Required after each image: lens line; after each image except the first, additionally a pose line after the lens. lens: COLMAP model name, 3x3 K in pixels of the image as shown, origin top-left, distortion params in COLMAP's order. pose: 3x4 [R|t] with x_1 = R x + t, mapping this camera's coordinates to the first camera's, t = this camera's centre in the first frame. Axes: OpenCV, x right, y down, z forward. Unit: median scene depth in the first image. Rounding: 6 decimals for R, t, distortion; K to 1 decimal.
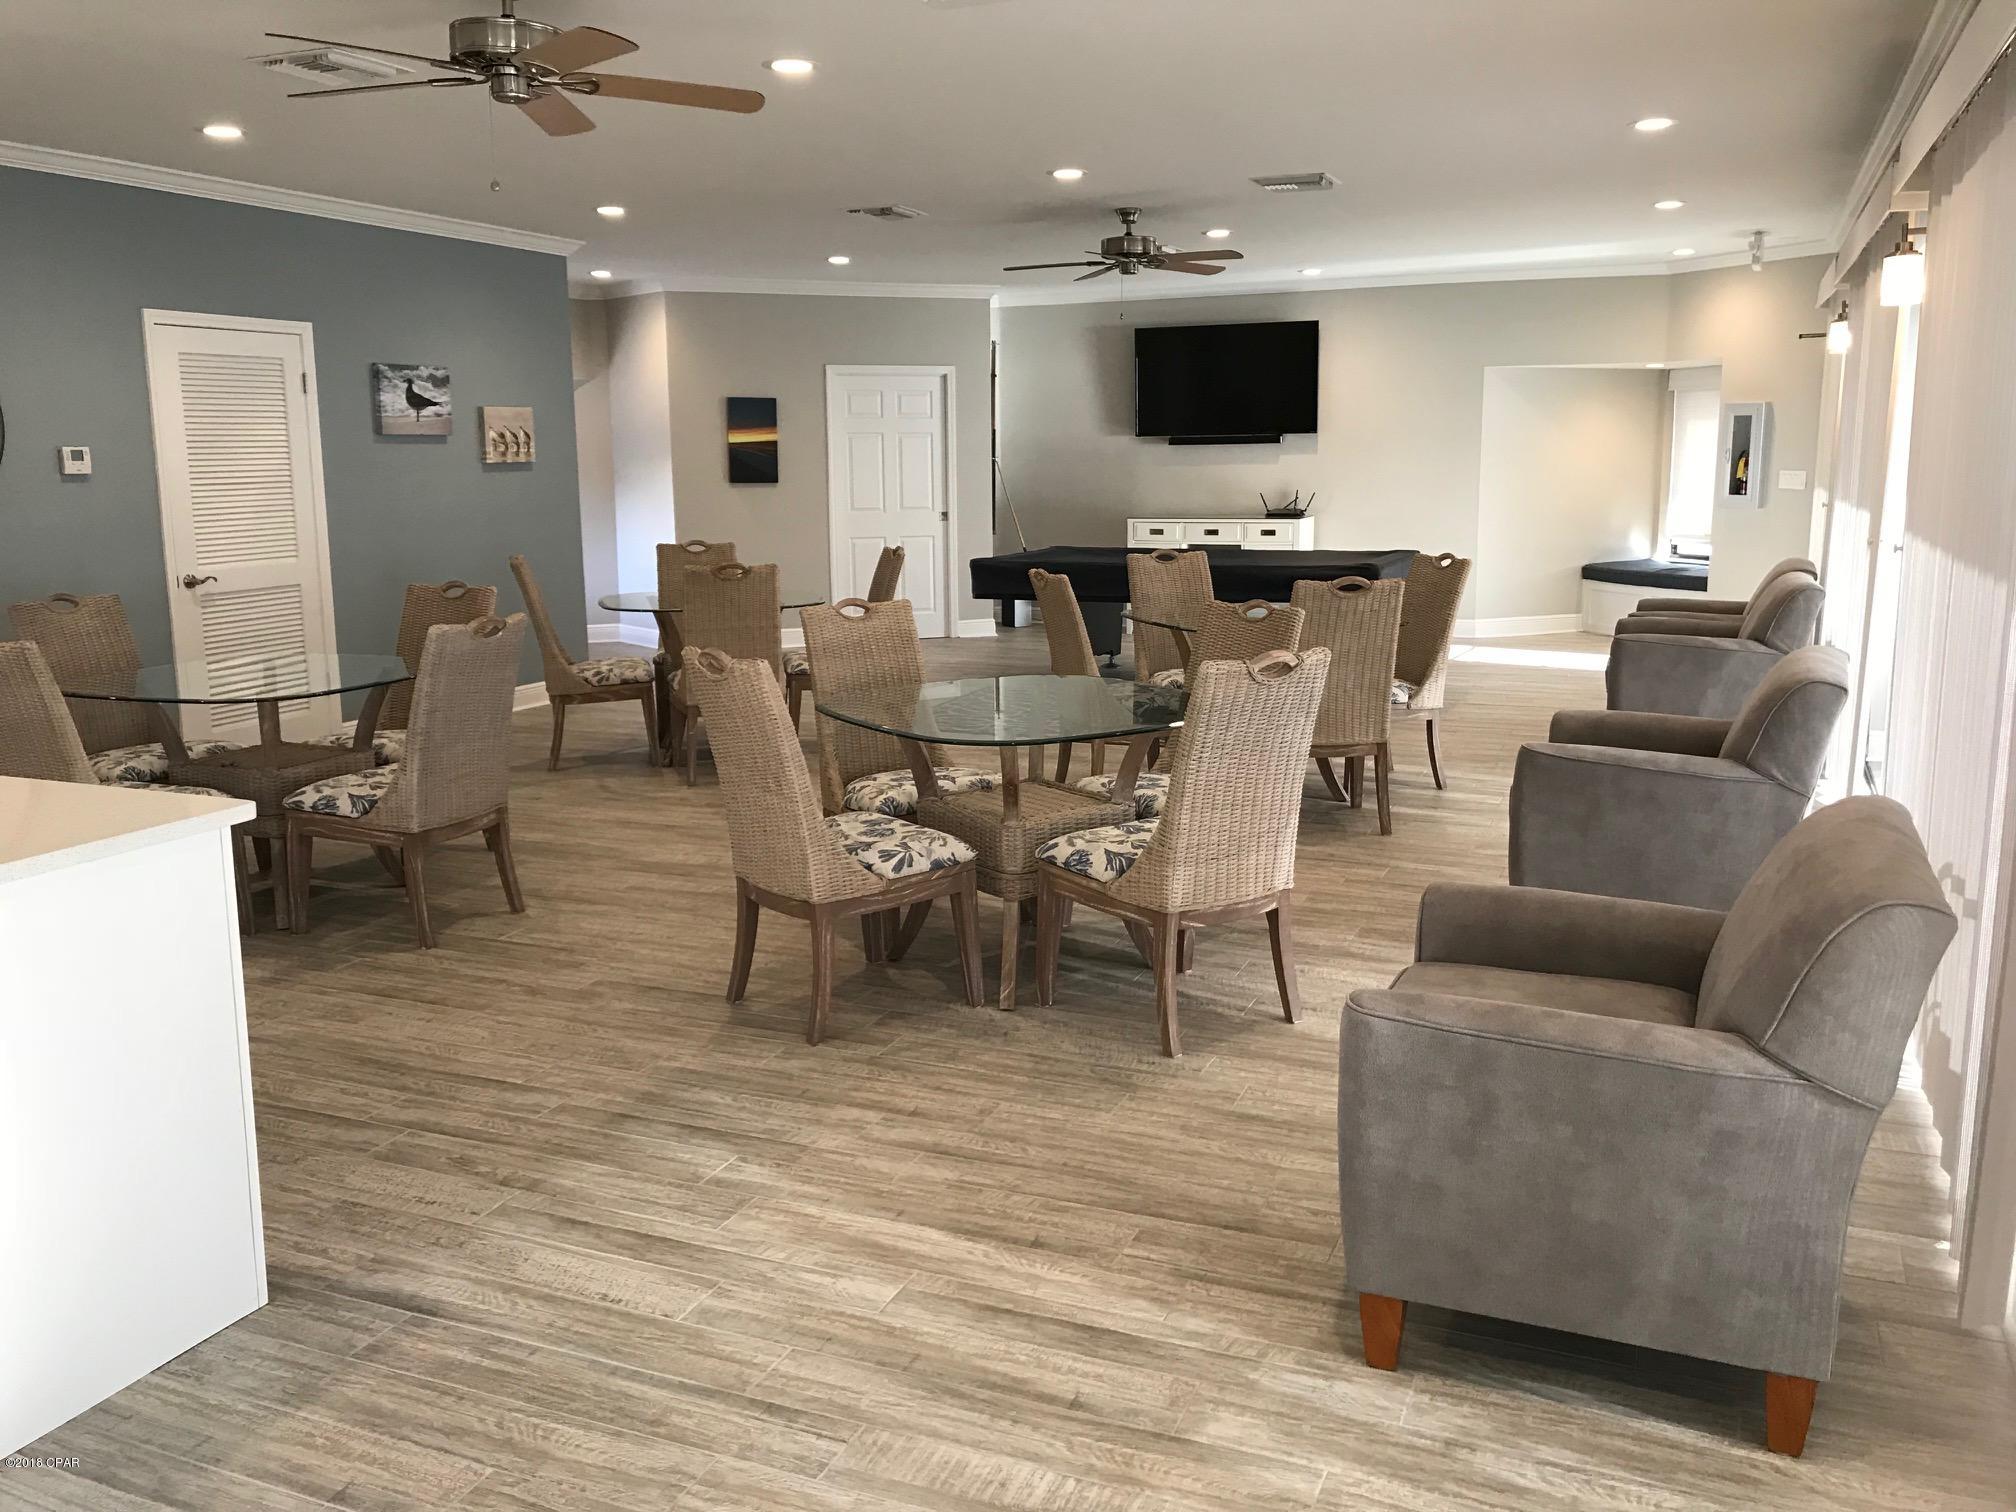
lens RADIAL K [[1682.8, 0, 1004.7], [0, 1682.8, 722.7], [0, 0, 1]] dist [0.124592, -0.292444]
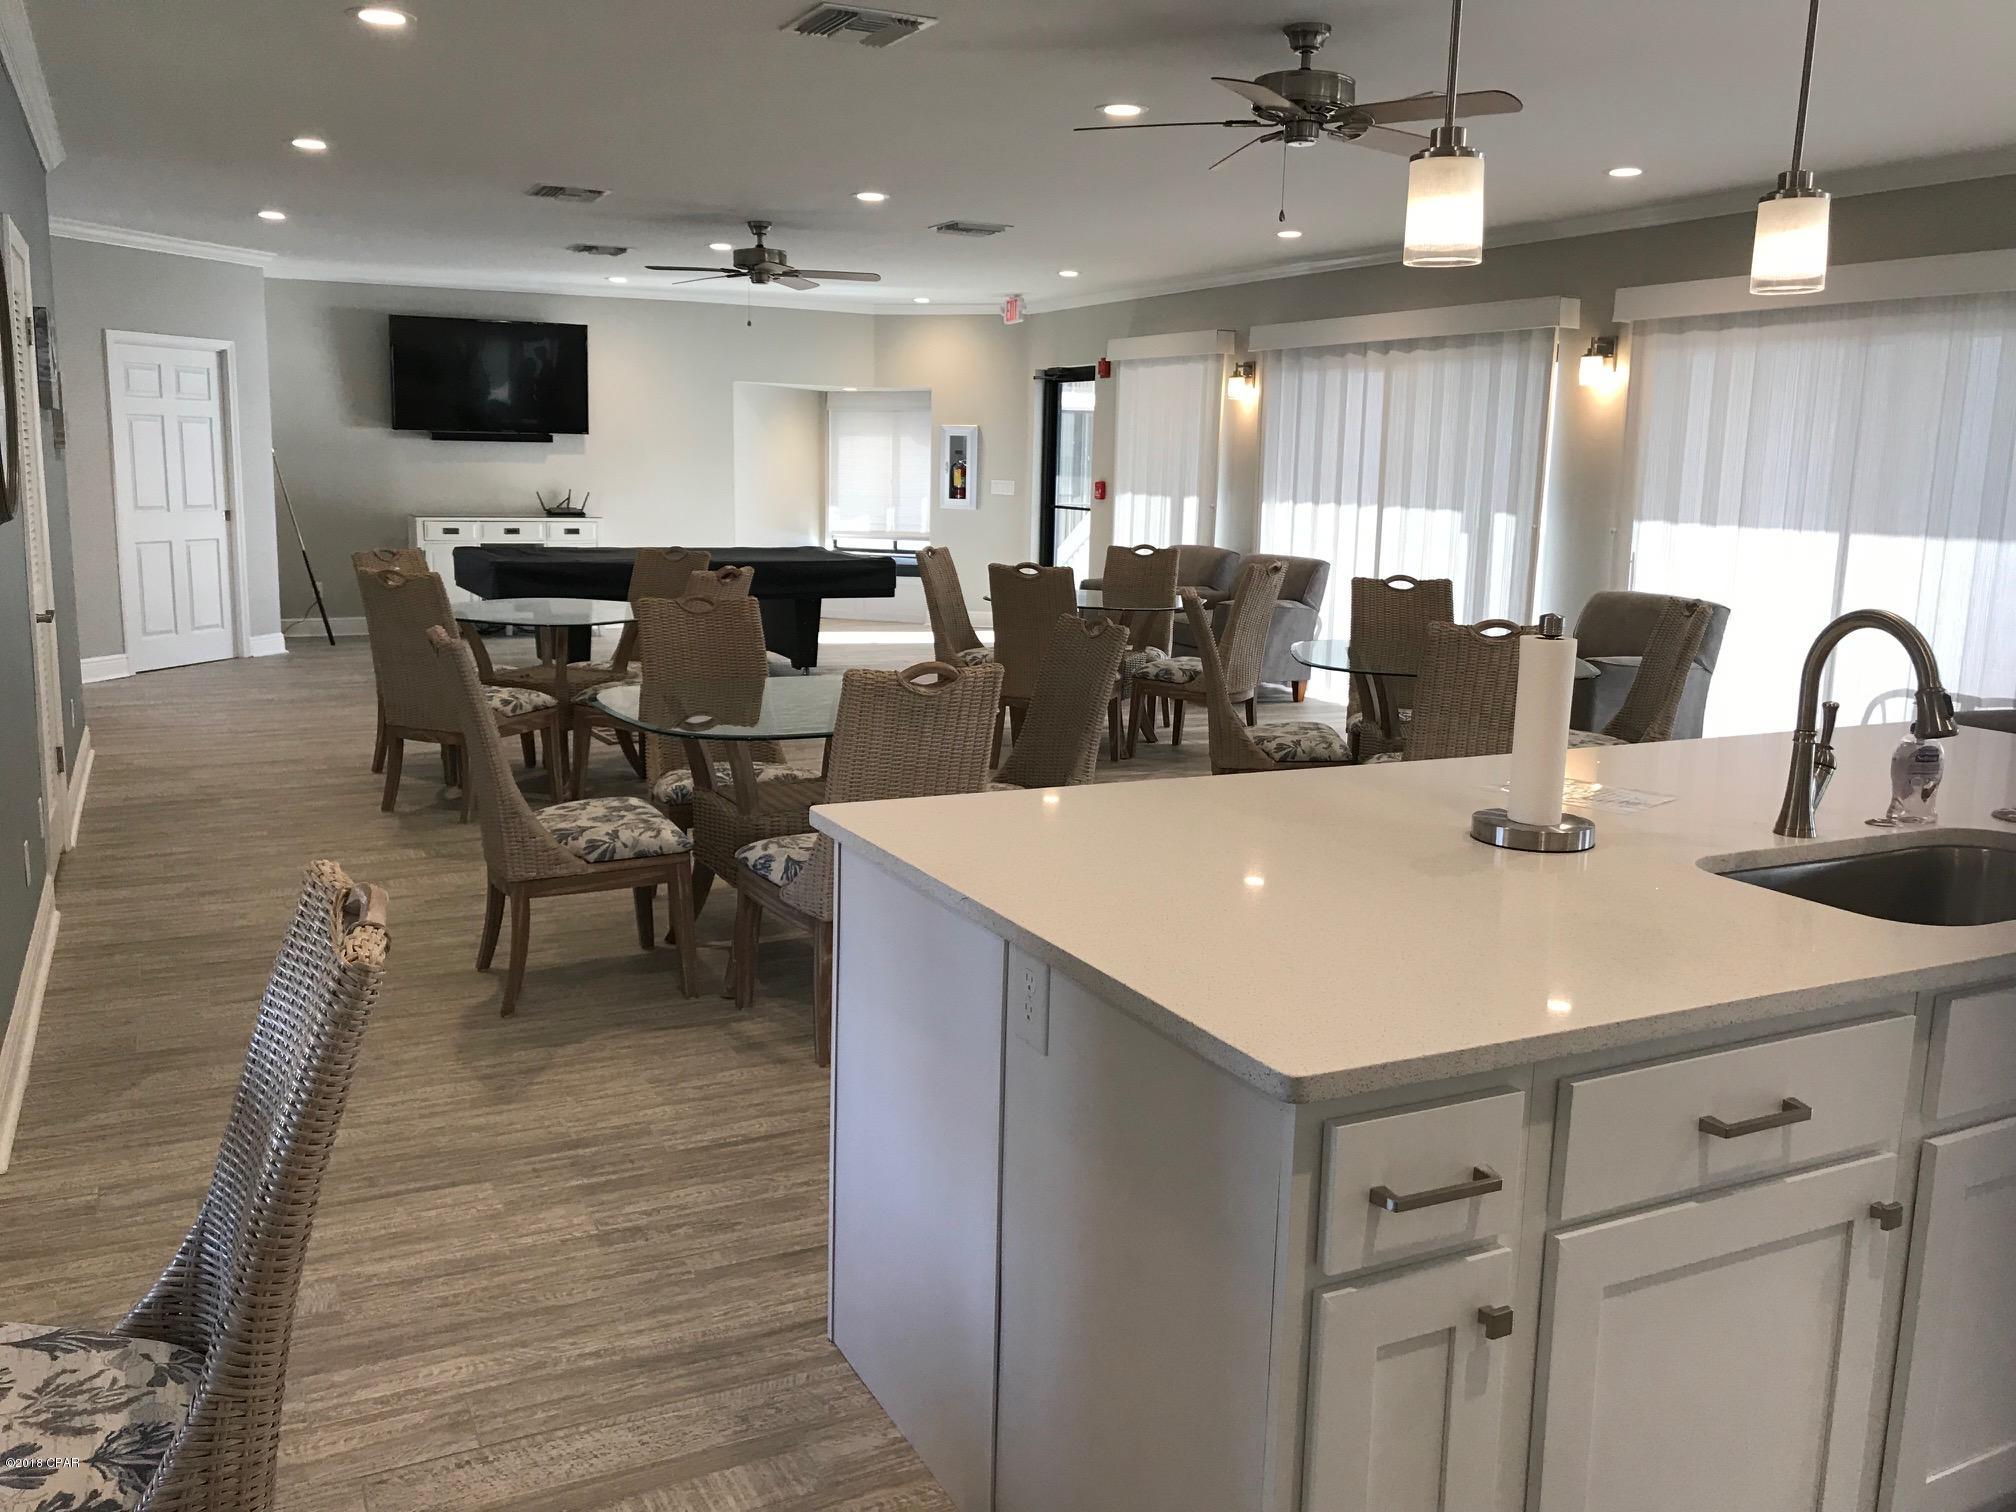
lens RADIAL K [[1651.8, 0, 1003.2], [0, 1651.8, 724.2], [0, 0, 1]] dist [0.028555, -0.004552]
pose [[0.639826, -0.102677, 0.761630, -0.440876], [0.097253, 0.993885, 0.052288, -0.024112], [-0.762341, 0.040616, 0.645899, 0.166632]]
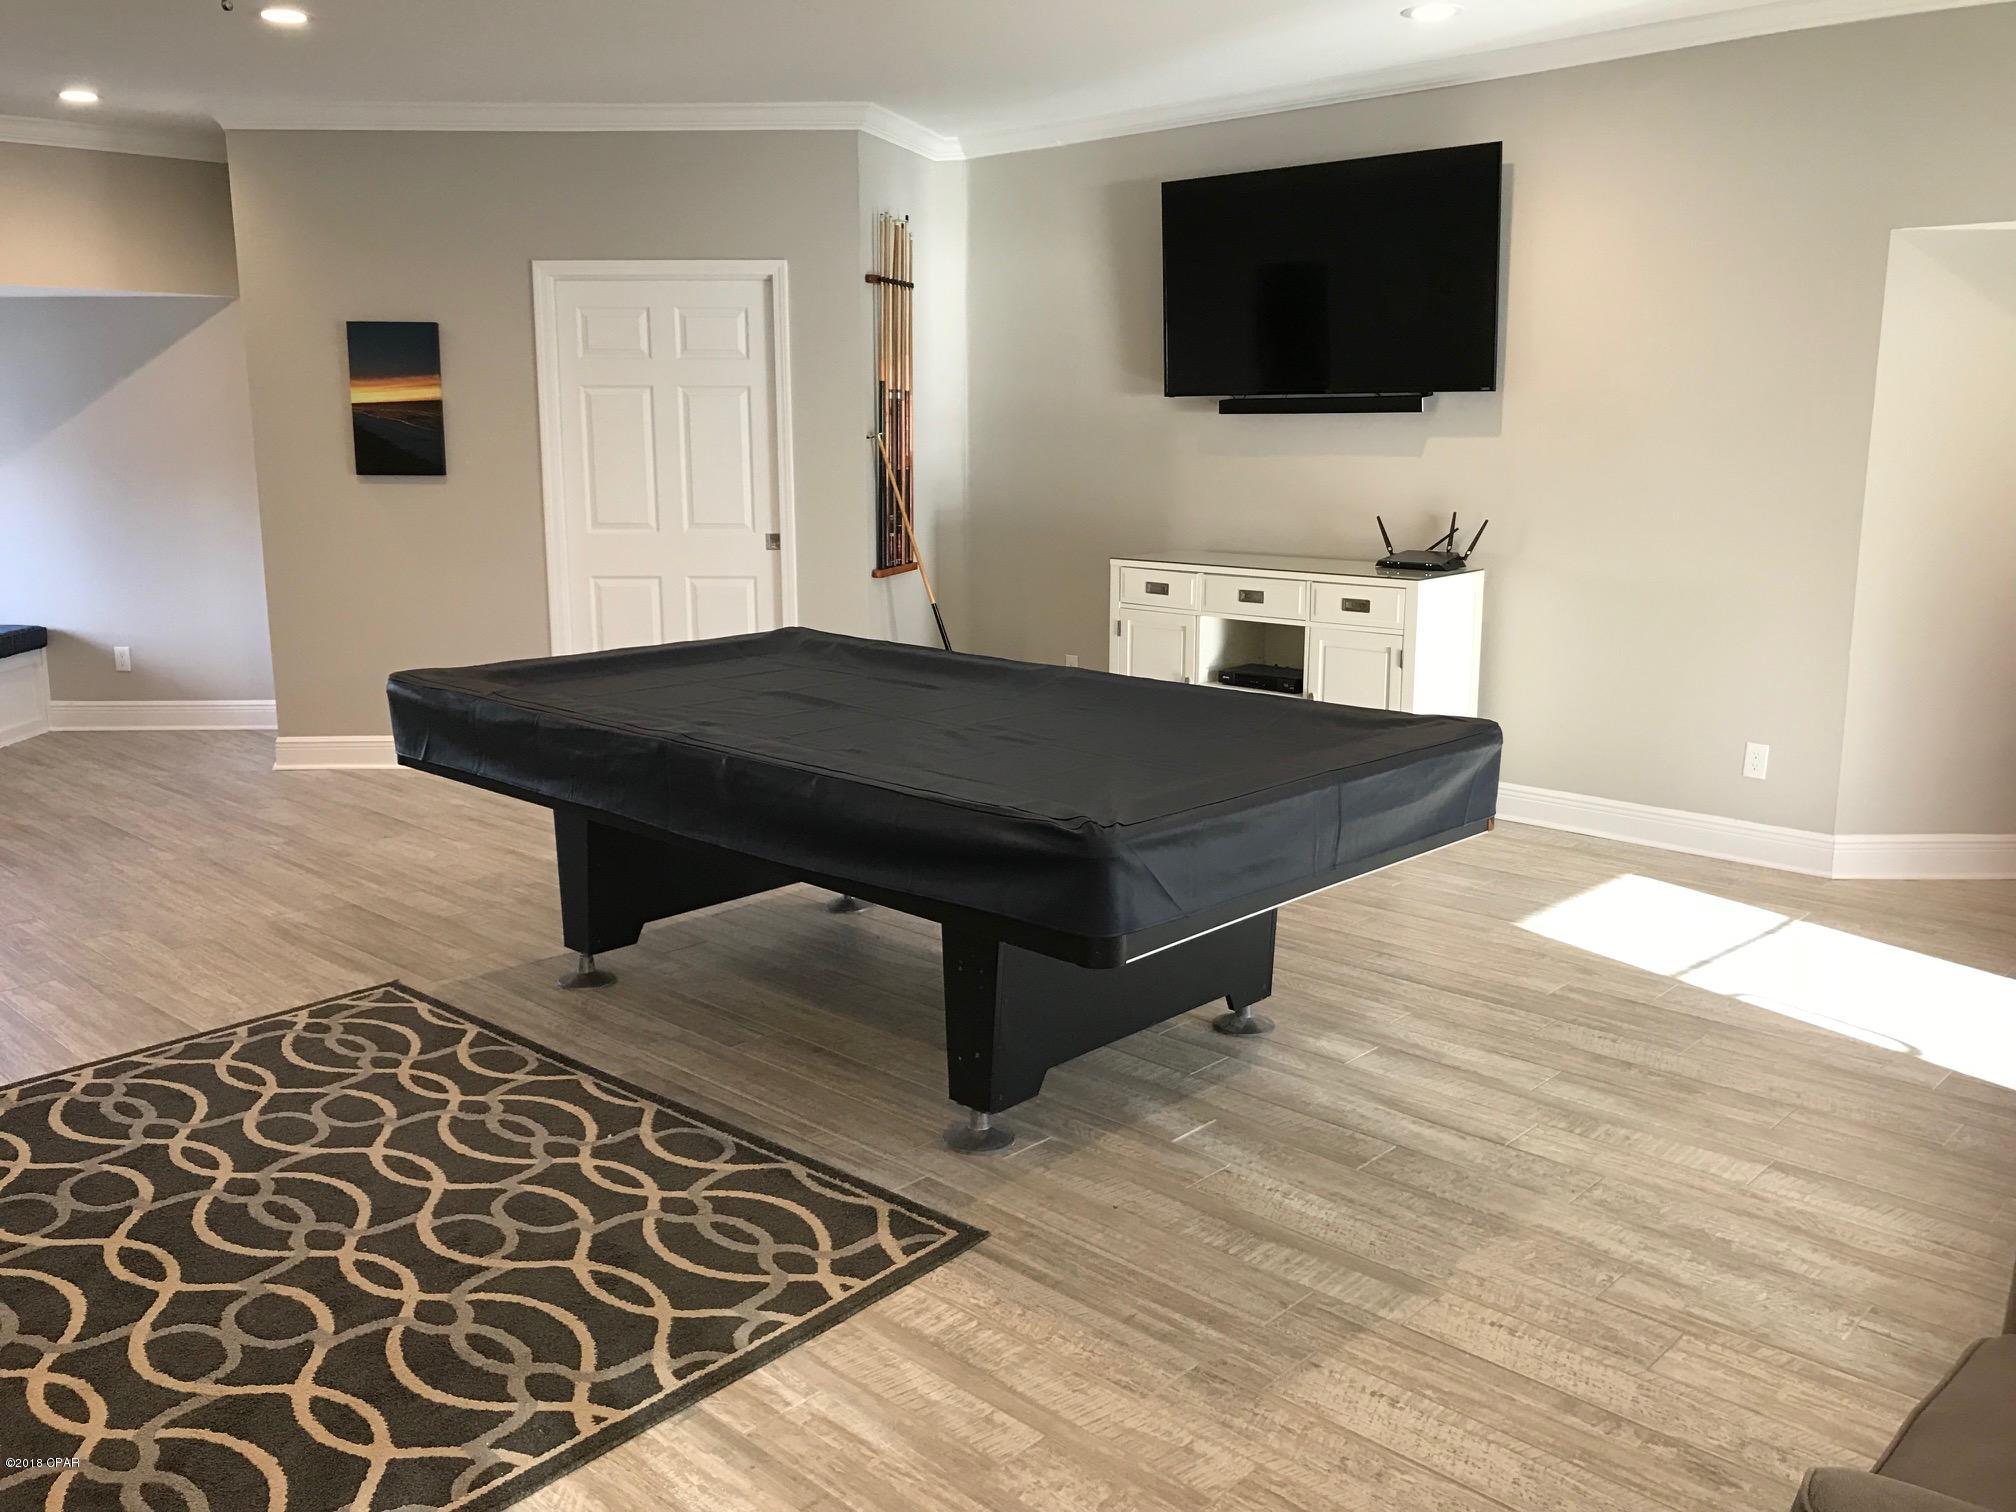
lens RADIAL K [[1651.8, 0, 1003.2], [0, 1651.8, 724.2], [0, 0, 1]] dist [0.028555, -0.004552]
pose [[0.937647, 0.072890, -0.339861, 0.220070], [-0.064346, 0.997265, 0.036360, -0.089409], [0.341582, -0.012224, 0.939773, 0.534116]]
